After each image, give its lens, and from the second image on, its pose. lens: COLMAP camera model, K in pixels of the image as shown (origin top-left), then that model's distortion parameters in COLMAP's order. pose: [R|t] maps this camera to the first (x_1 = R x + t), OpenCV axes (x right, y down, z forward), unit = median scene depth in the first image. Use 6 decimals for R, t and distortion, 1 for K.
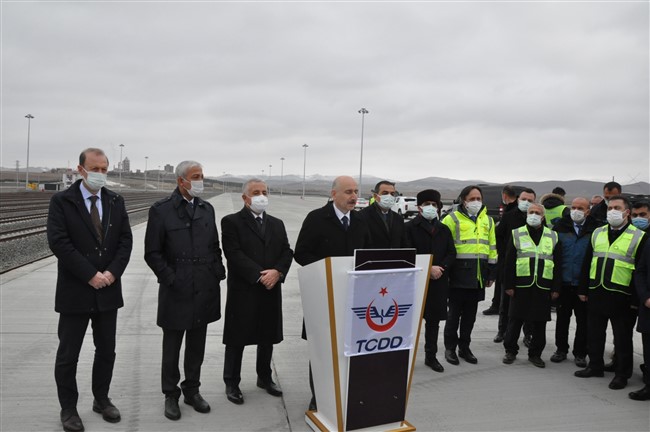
lens RADIAL K [[512.2, 0, 322.0], [0, 512.2, 211.0], [0, 0, 1]] dist [-0.167789, 0.034431]
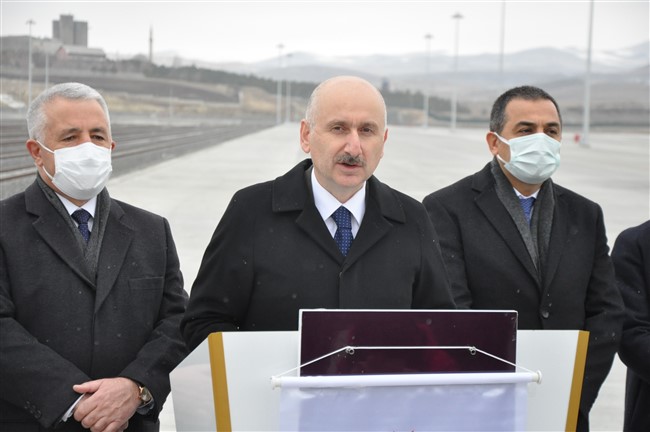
lens RADIAL K [[1943.6, 0, 309.5], [0, 1943.6, 216.6], [0, 0, 1]] dist [1.044507, 0.000000]
pose [[0.984248, -0.006720, -0.176665, 0.199193], [0.009176, 0.999872, 0.013093, -0.000301], [0.176554, -0.014507, 0.984184, -0.151584]]
